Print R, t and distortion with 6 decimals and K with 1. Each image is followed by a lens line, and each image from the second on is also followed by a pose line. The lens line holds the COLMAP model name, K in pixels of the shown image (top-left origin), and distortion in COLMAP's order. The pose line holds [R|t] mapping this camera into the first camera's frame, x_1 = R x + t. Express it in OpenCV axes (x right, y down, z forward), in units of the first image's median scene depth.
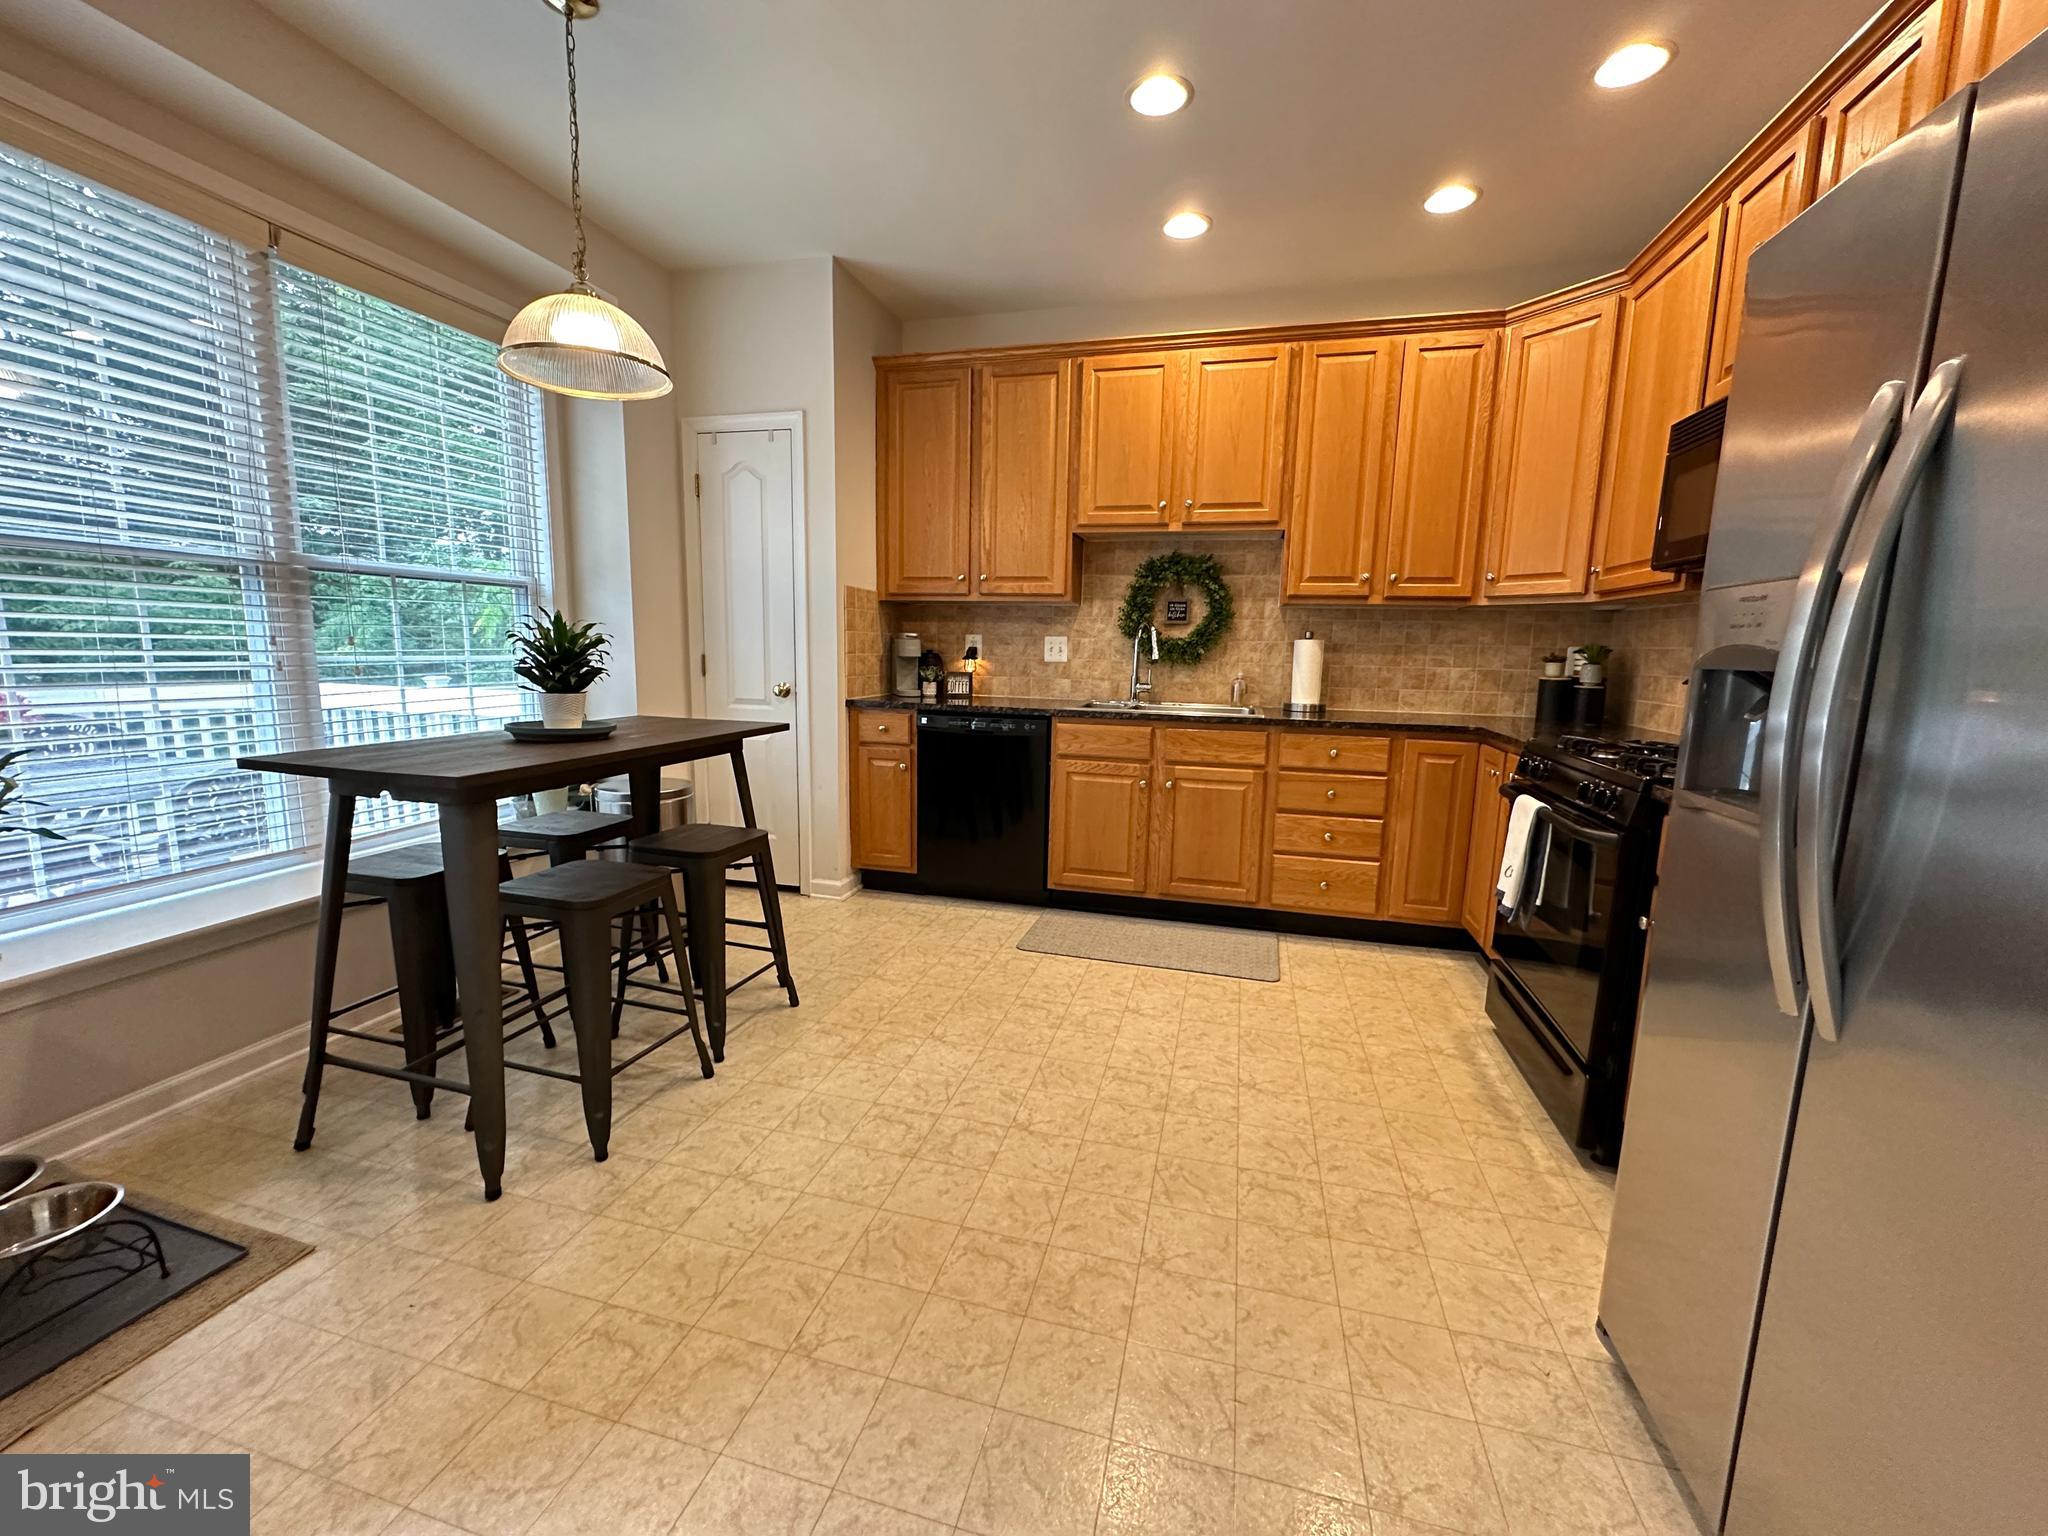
lens RADIAL K [[817.1, 0, 1021.1], [0, 817.1, 765.0], [0, 0, 1]] dist [-0.002348, -0.000172]
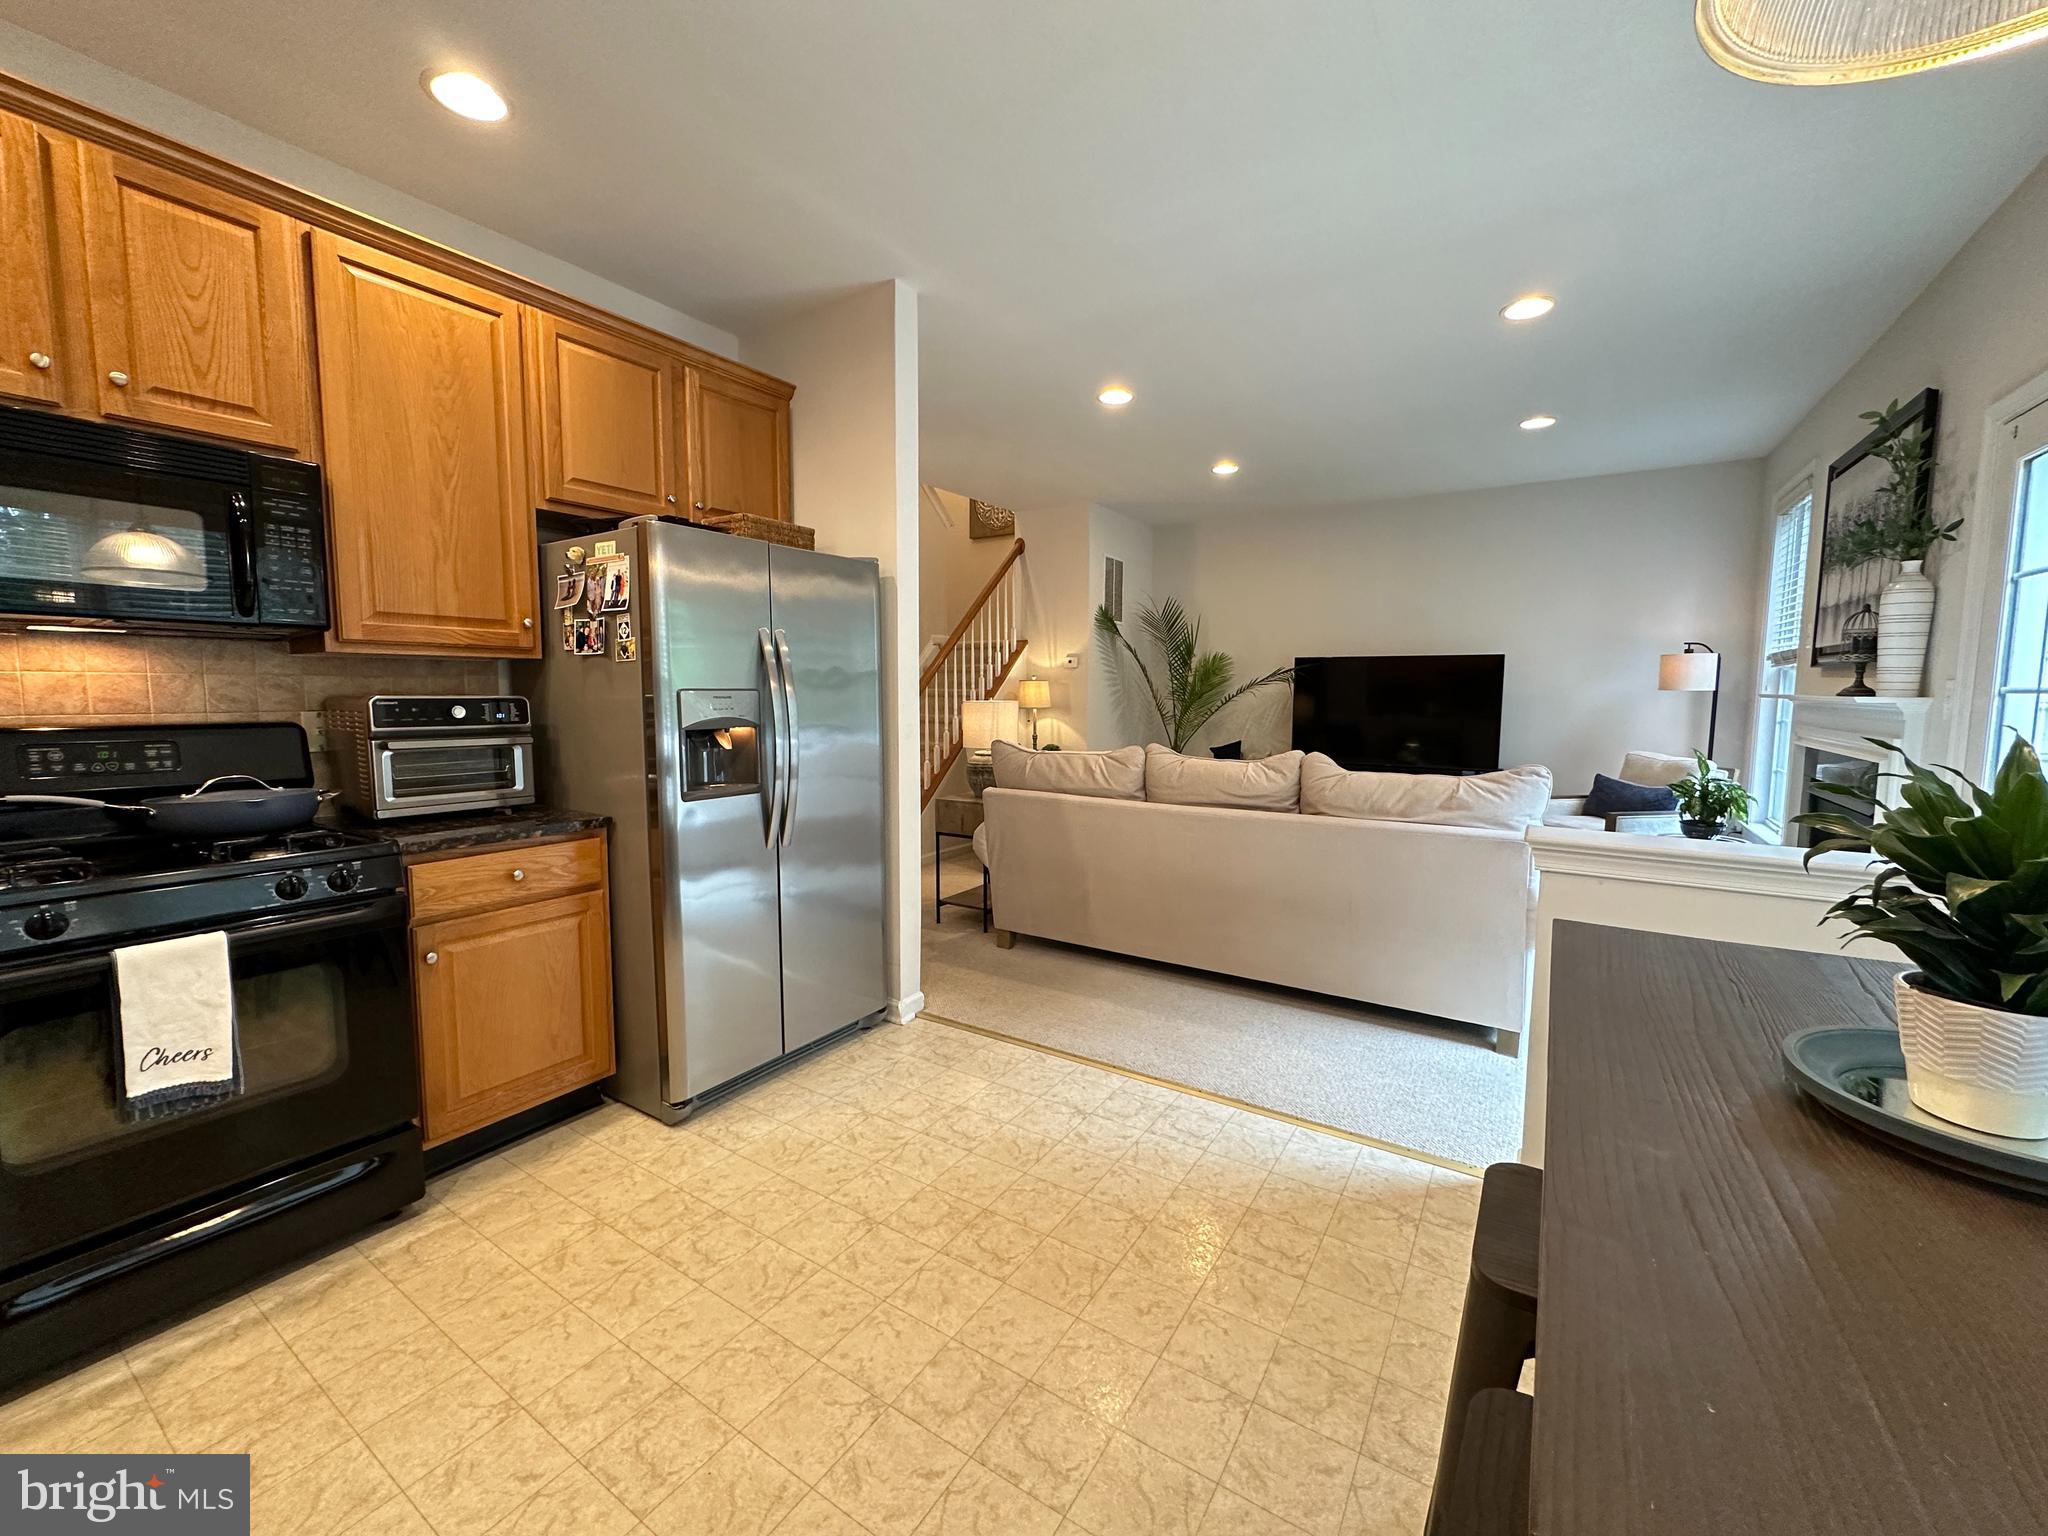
lens RADIAL K [[817.1, 0, 1021.1], [0, 817.1, 765.0], [0, 0, 1]] dist [-0.002348, -0.000172]
pose [[-0.949682, -0.052990, 0.308701, -0.319136], [0.024048, 0.970340, 0.240544, -0.283986], [-0.312291, 0.235864, -0.920240, 1.498382]]
